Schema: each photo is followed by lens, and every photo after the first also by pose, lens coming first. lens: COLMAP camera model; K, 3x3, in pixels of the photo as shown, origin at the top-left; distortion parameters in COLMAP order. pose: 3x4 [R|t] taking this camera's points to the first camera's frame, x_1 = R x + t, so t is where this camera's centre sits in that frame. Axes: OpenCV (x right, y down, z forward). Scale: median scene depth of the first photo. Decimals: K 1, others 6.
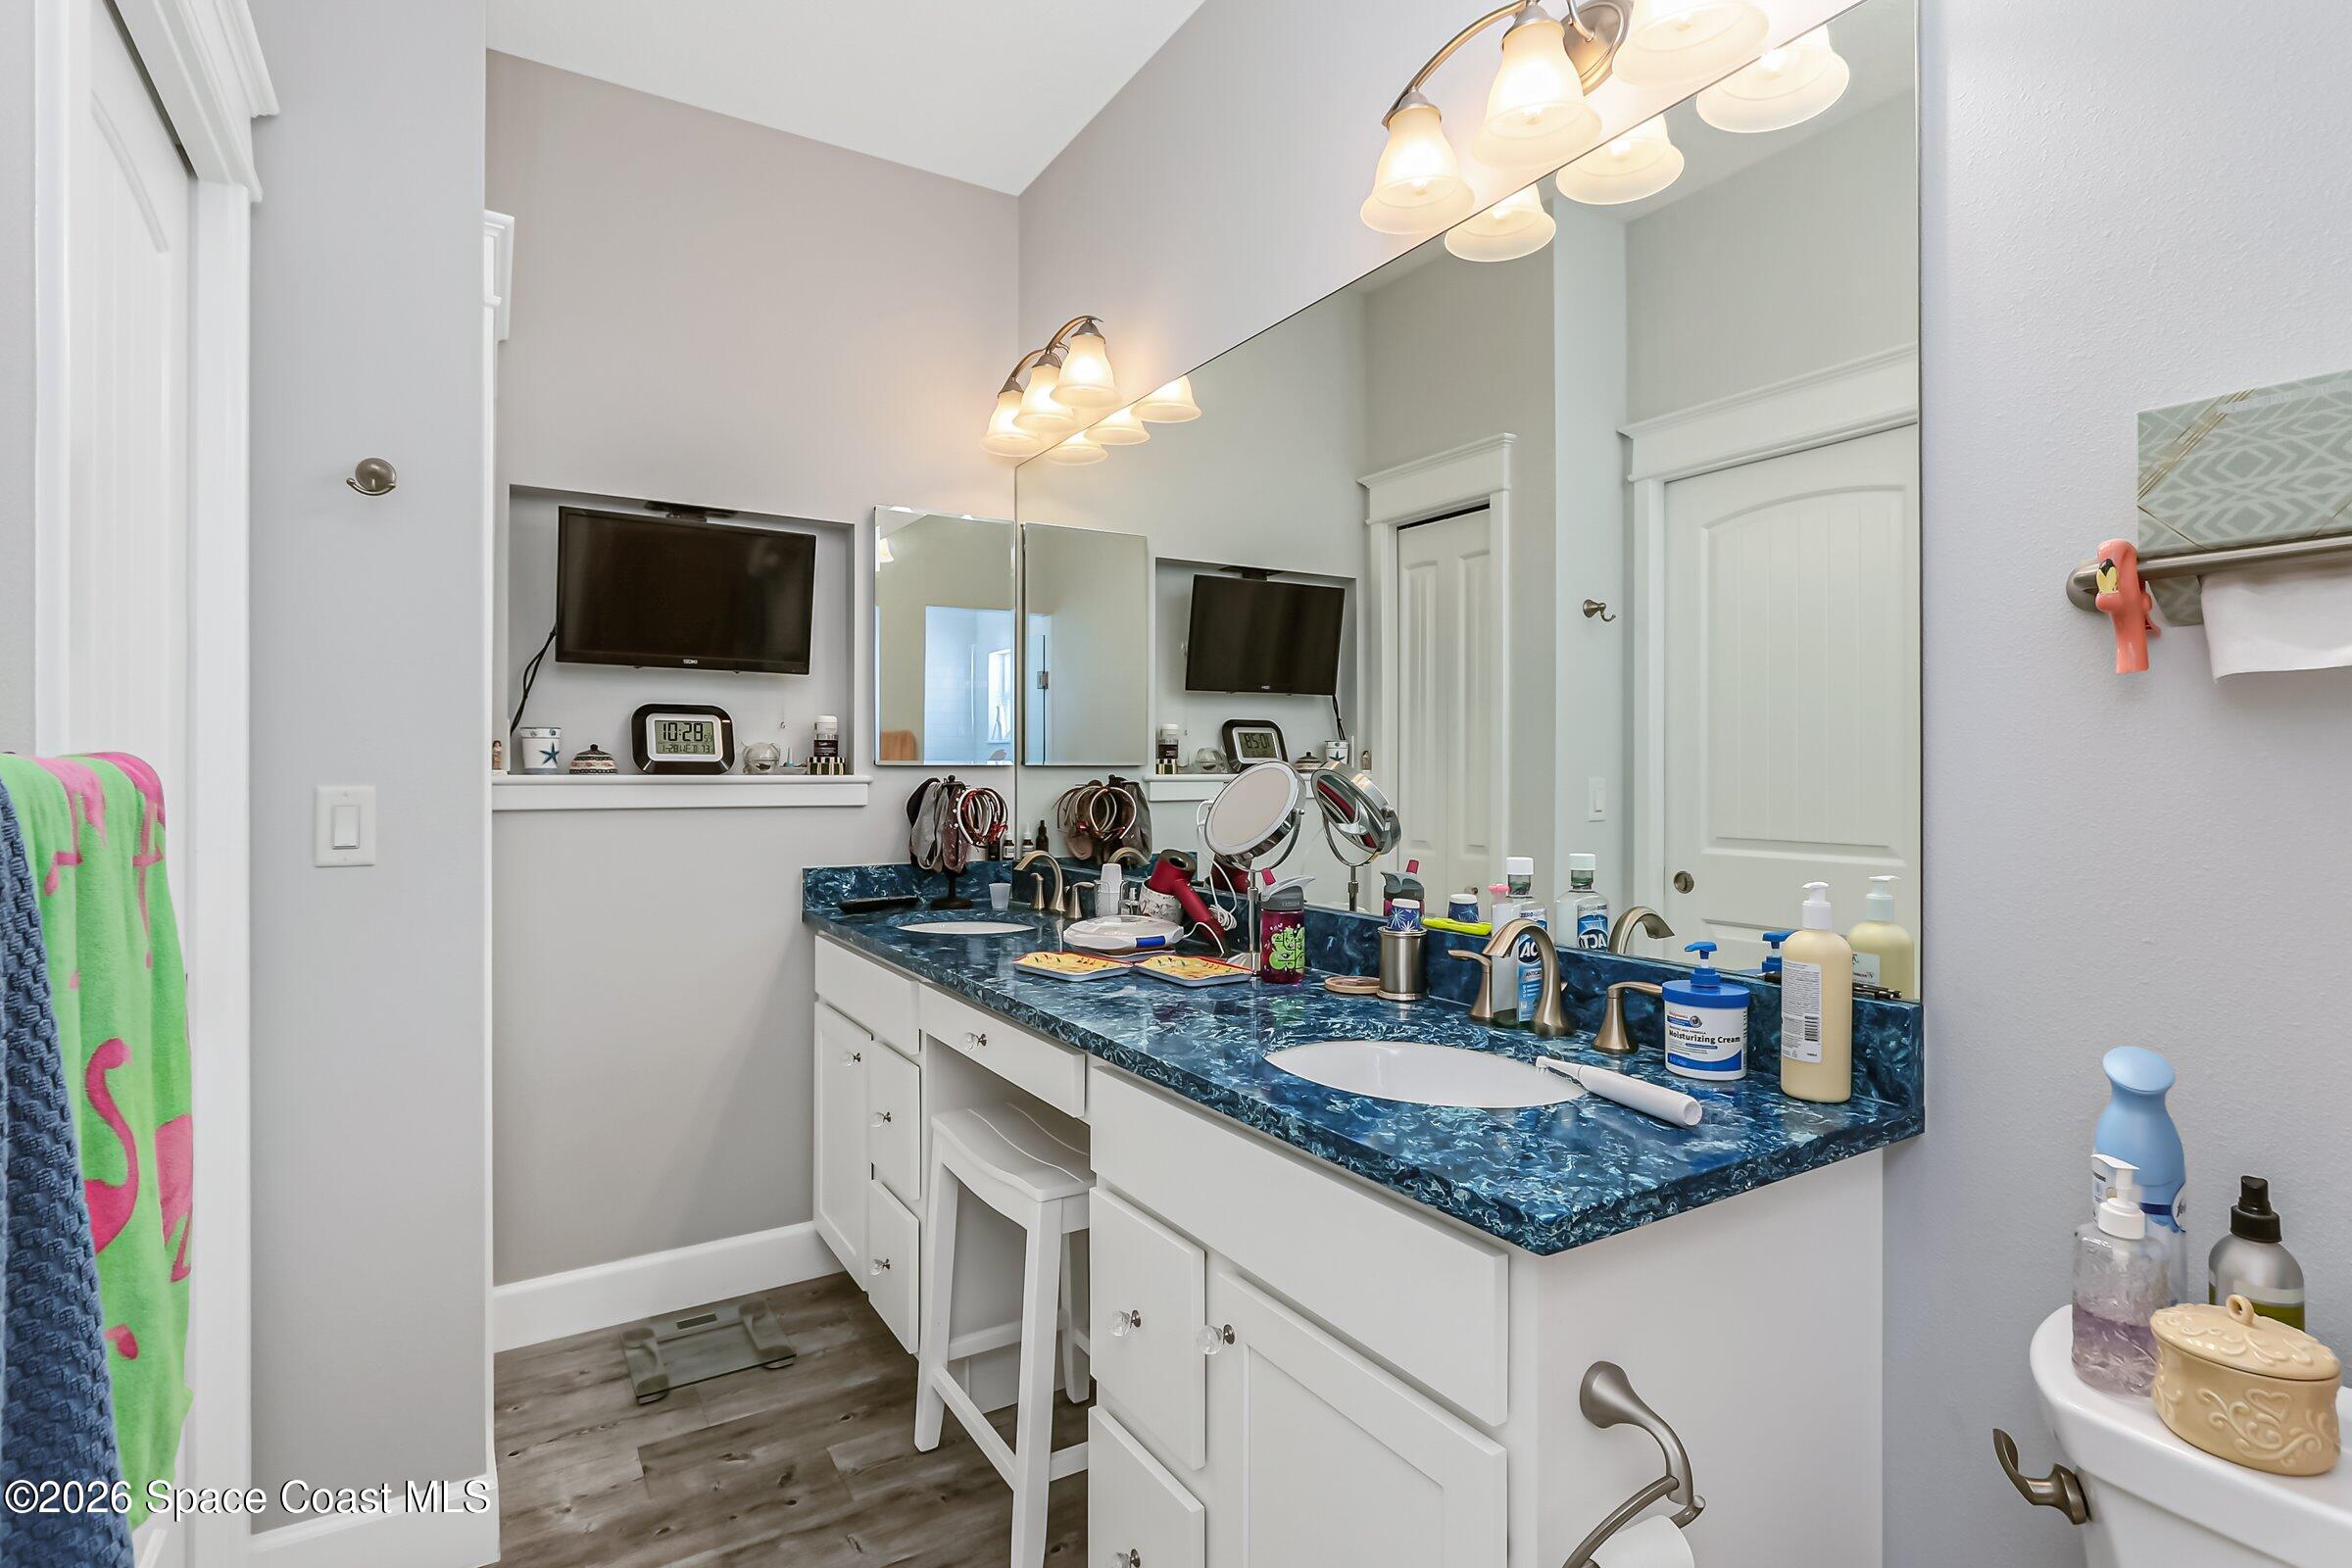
lens RADIAL K [[1118.1, 0, 1176.0], [0, 1118.1, 784.0], [0, 0, 1]] dist [0.001145, 0.000759]
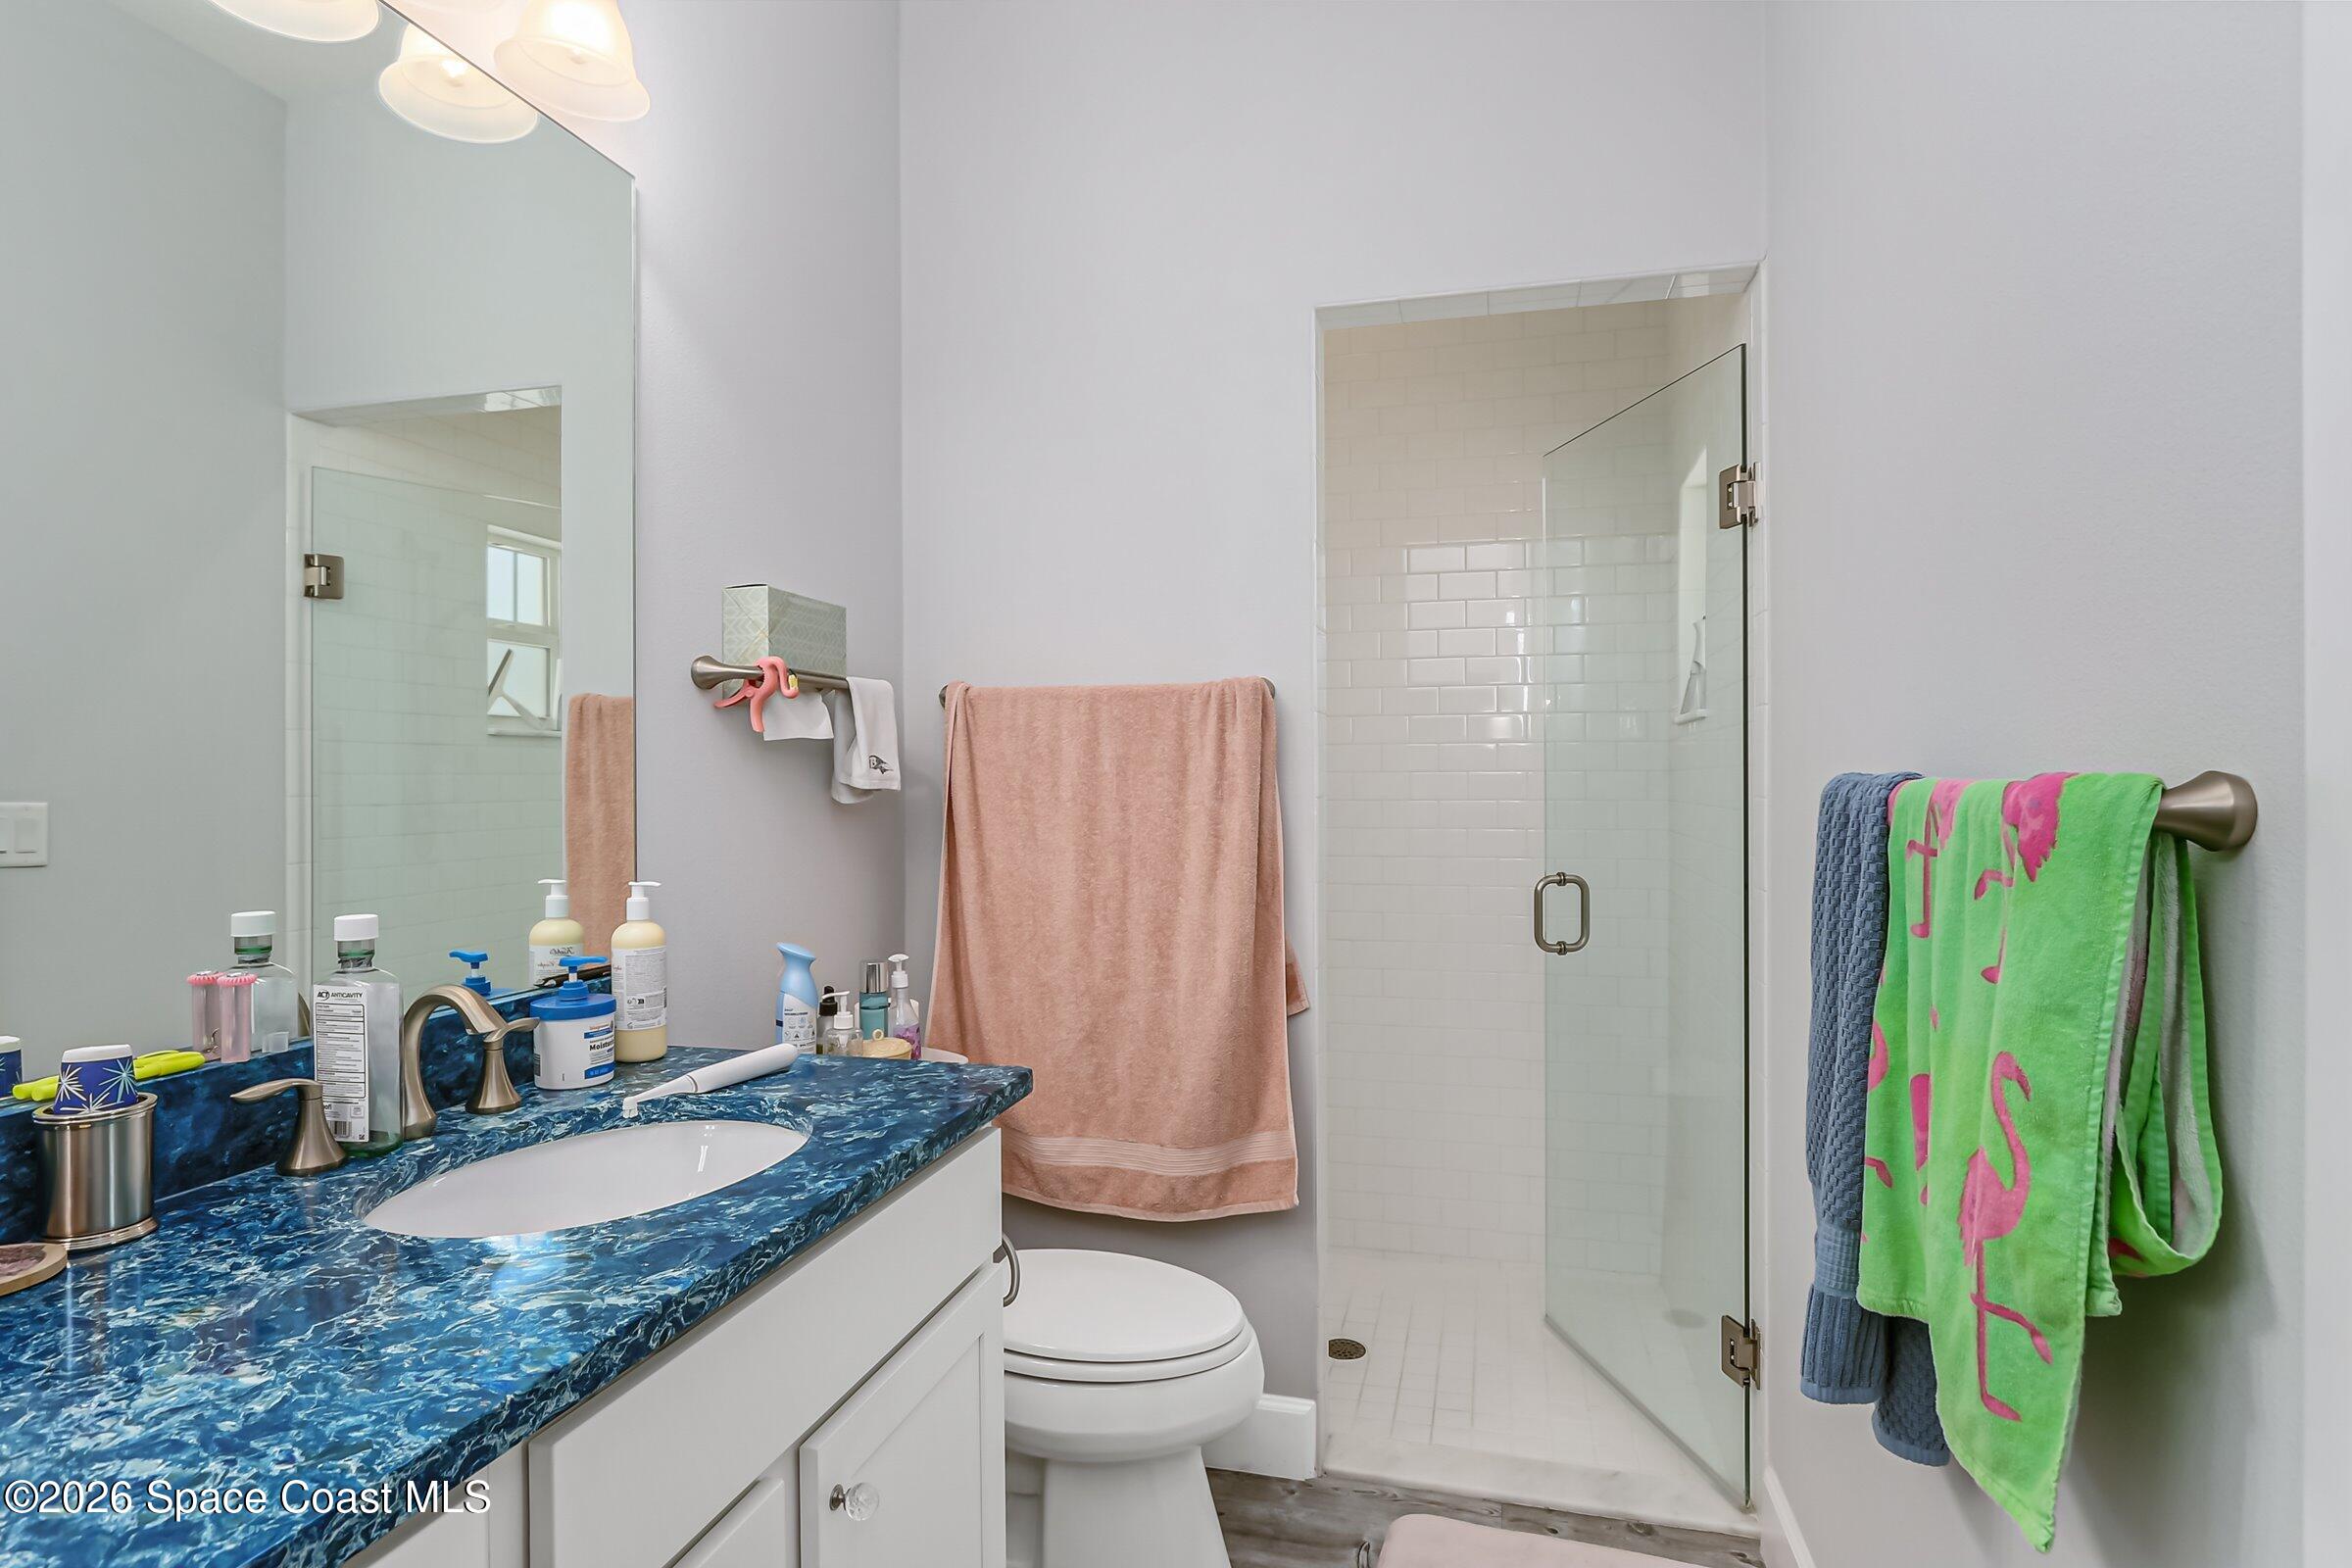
lens RADIAL K [[1118.1, 0, 1176.0], [0, 1118.1, 784.0], [0, 0, 1]] dist [0.001145, 0.000759]
pose [[-0.670700, 0.018202, 0.741505, -0.722248], [0.025759, 0.999667, -0.001240, 0.001019], [-0.741281, 0.018269, -0.670946, 1.411722]]
